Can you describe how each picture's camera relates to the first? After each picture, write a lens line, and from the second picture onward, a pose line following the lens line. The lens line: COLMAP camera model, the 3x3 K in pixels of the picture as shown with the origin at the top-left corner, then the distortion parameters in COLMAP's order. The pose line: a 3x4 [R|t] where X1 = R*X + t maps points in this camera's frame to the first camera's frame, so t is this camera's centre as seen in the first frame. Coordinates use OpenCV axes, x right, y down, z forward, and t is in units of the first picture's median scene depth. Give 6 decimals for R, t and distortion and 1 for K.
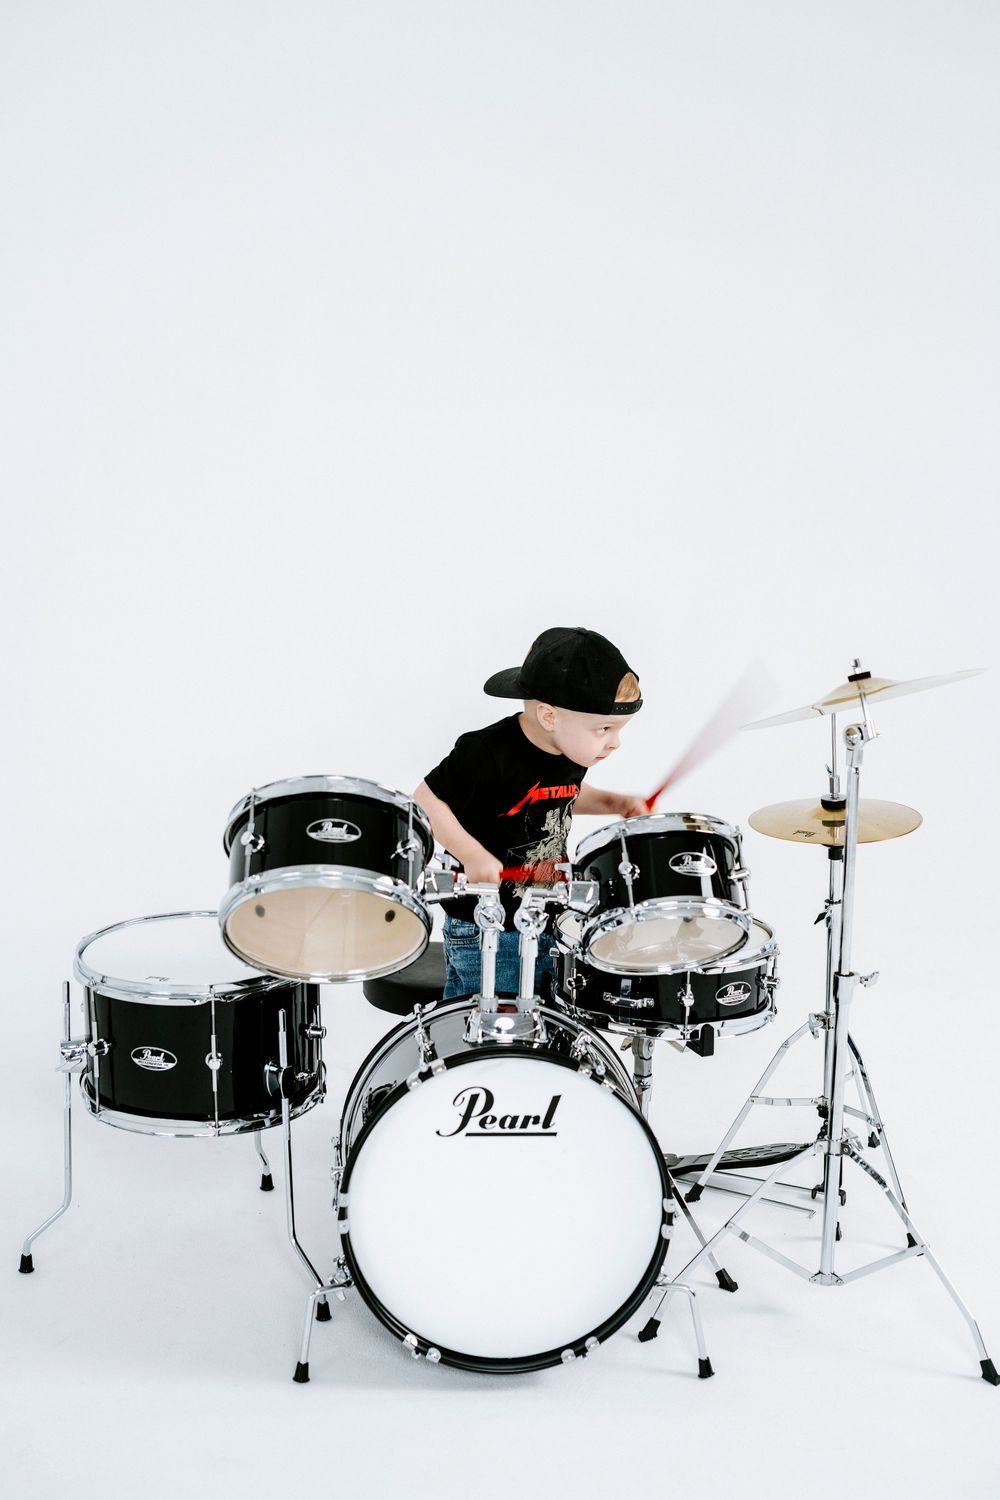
lens RADIAL K [[2145.7, 0, 512.3], [0, 2145.7, 744.5], [0, 0, 1]] dist [0.039519, 0.000000]
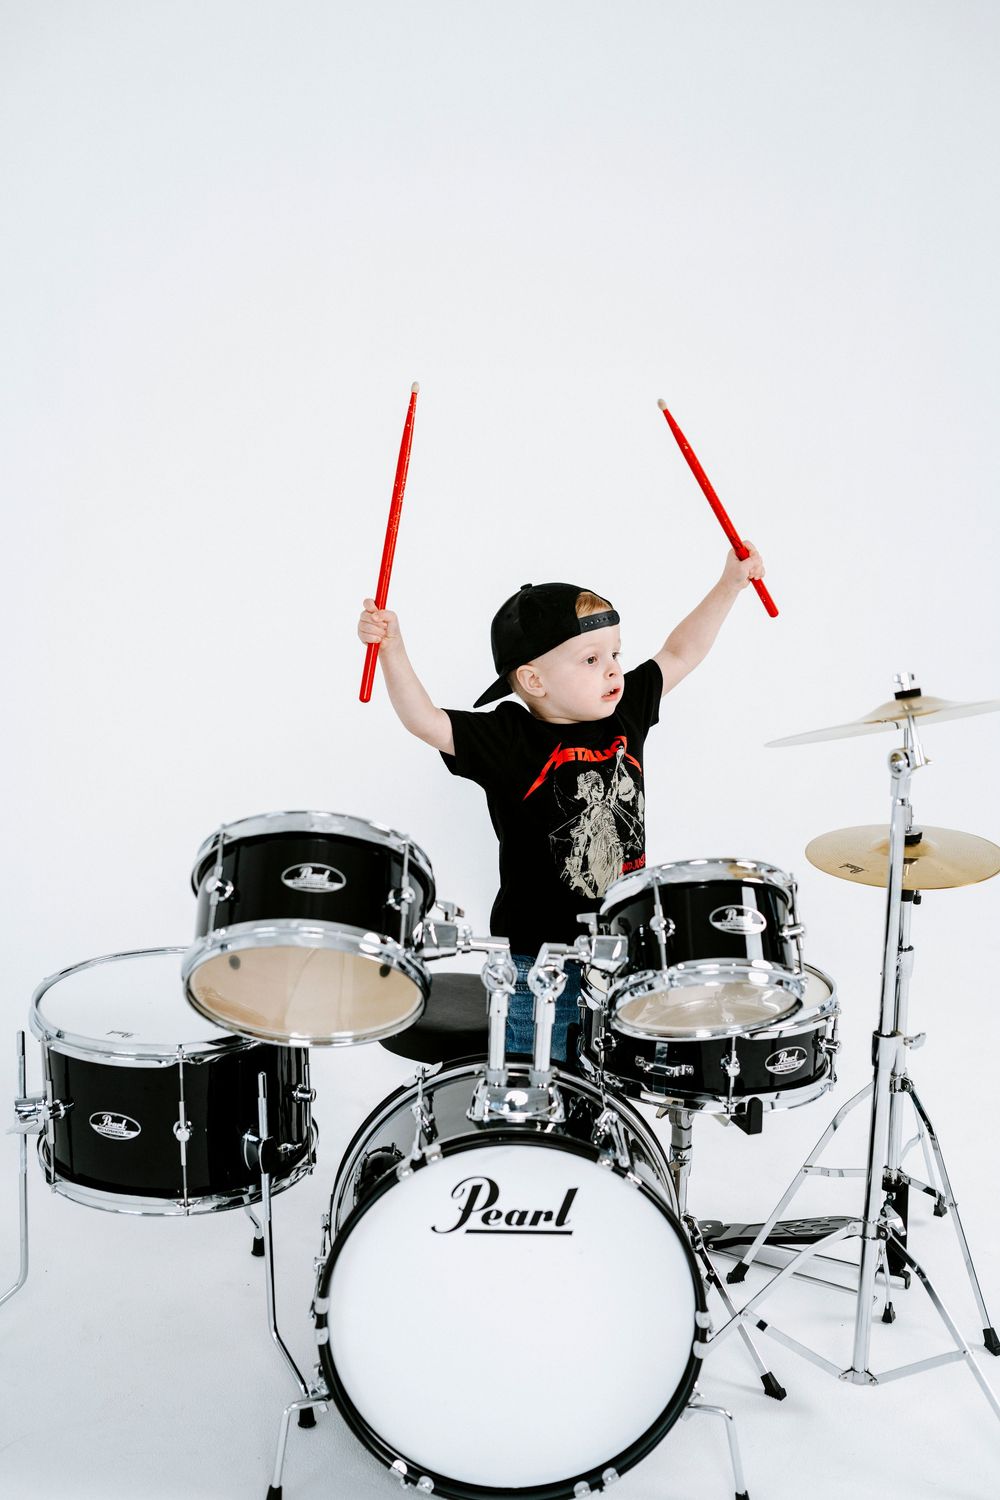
lens RADIAL K [[2145.7, 0, 498.1], [0, 2145.7, 749.8], [0, 0, 1]] dist [0.039519, 0.000000]
pose [[0.998878, 0.015676, -0.044690, 0.026022], [-0.014582, 0.999588, 0.024711, -0.031222], [0.045059, -0.024031, 0.998695, 0.146074]]
